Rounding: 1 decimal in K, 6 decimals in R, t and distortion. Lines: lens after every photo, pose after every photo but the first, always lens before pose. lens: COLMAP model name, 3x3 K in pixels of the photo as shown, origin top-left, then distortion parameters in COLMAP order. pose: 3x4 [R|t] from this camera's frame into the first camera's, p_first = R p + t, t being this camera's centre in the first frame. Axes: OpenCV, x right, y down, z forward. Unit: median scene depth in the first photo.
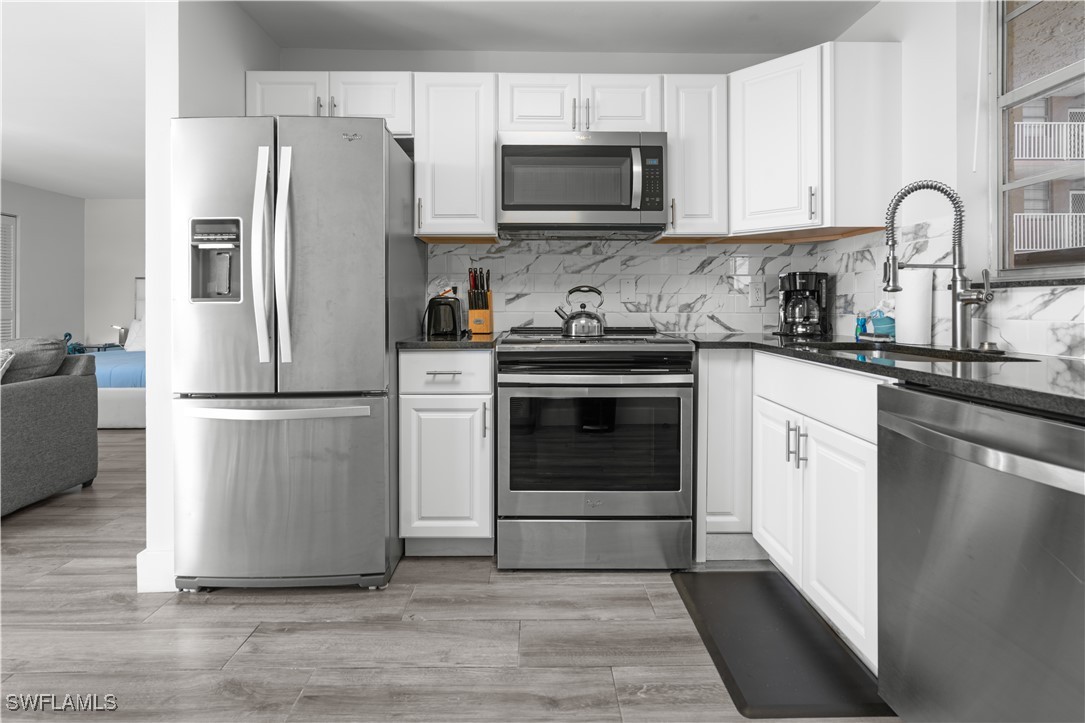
lens RADIAL K [[513.3, 0, 541.3], [0, 513.3, 303.8], [0, 0, 1]] dist [-0.002608, 0.001183]
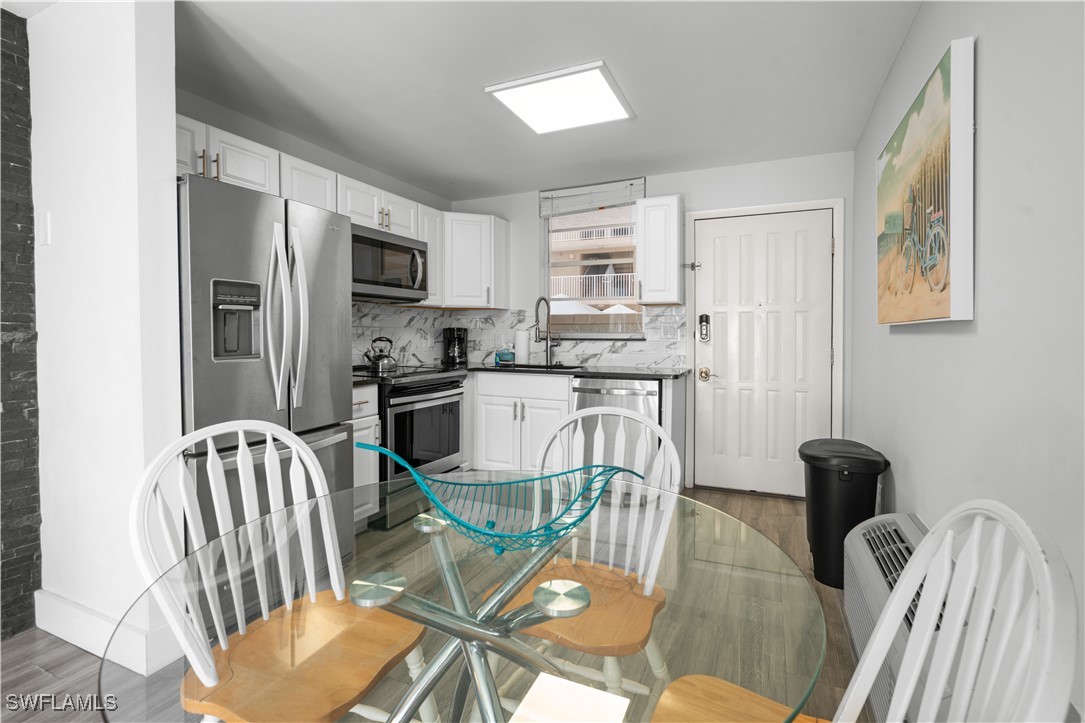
lens RADIAL K [[511.6, 0, 541.4], [0, 511.6, 336.9], [0, 0, 1]] dist [-0.002230, 0.000318]
pose [[0.423538, -0.006159, 0.905857, -1.087323], [-0.002273, 0.999967, 0.007862, -0.049286], [-0.905876, -0.005389, 0.423510, -0.019401]]
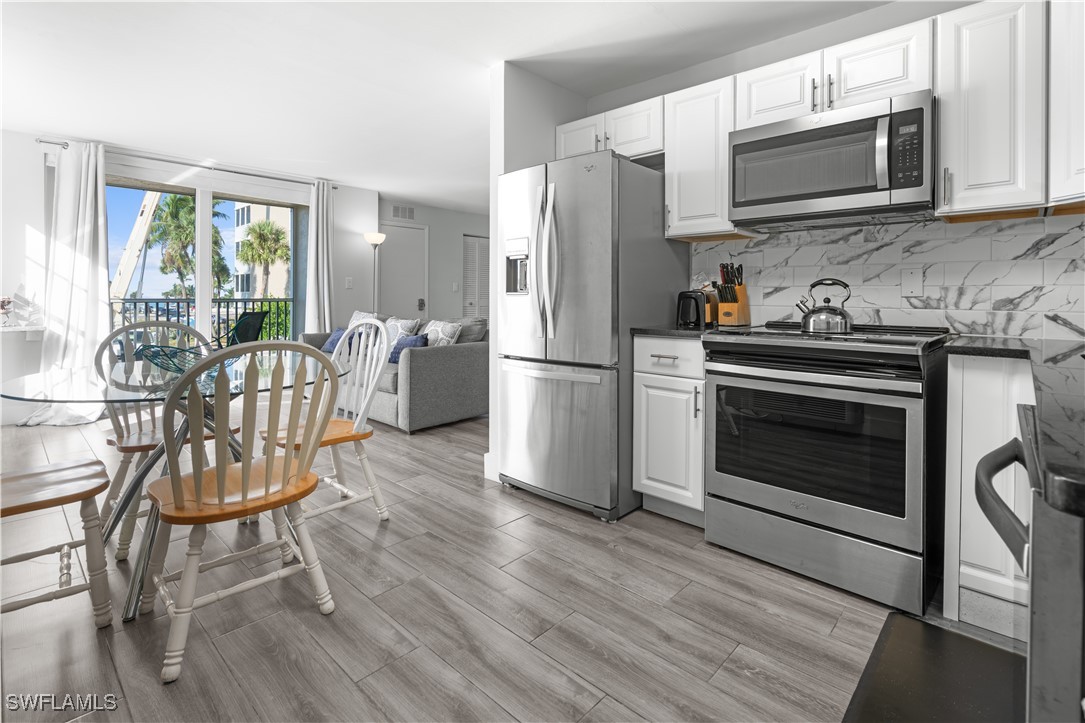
lens RADIAL K [[513.3, 0, 541.3], [0, 513.3, 303.8], [0, 0, 1]] dist [-0.002608, 0.001183]
pose [[0.722635, 0.013320, -0.691101, 0.365968], [-0.006478, 0.999901, 0.012497, 0.002539], [0.691199, -0.004554, 0.722650, -0.022418]]
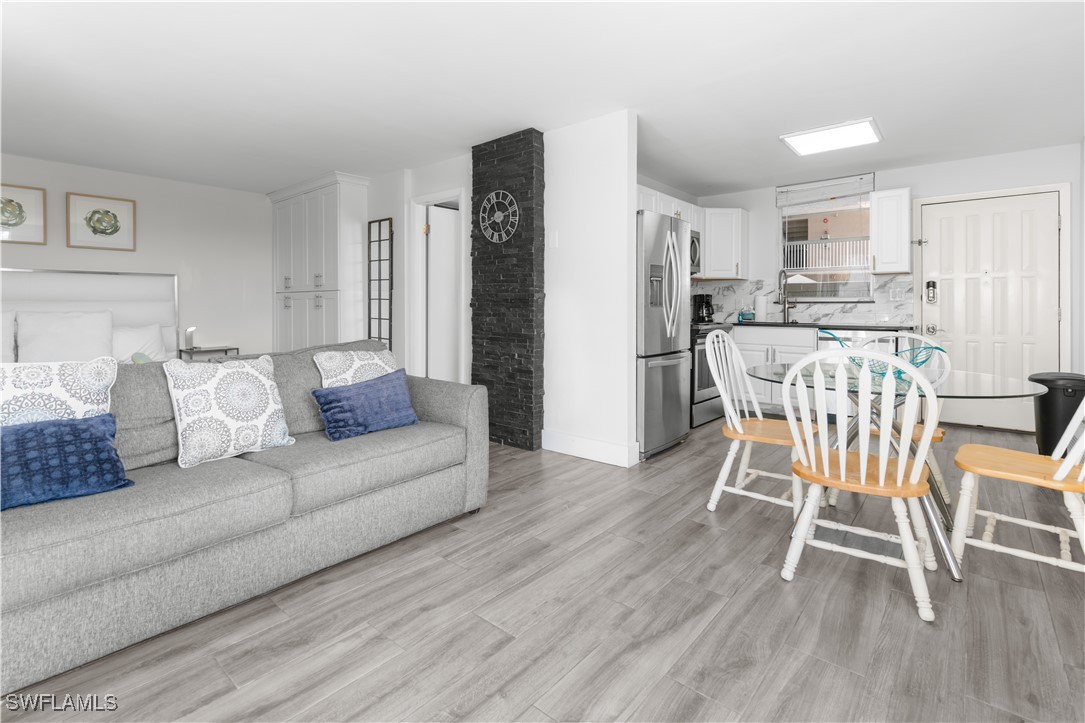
lens RADIAL K [[513.3, 0, 541.3], [0, 513.3, 303.8], [0, 0, 1]] dist [-0.002608, 0.001183]
pose [[0.655912, 0.003539, 0.754829, -1.937882], [-0.000646, 0.999991, -0.004126, -0.009012], [-0.754837, 0.002219, 0.655909, 0.037053]]
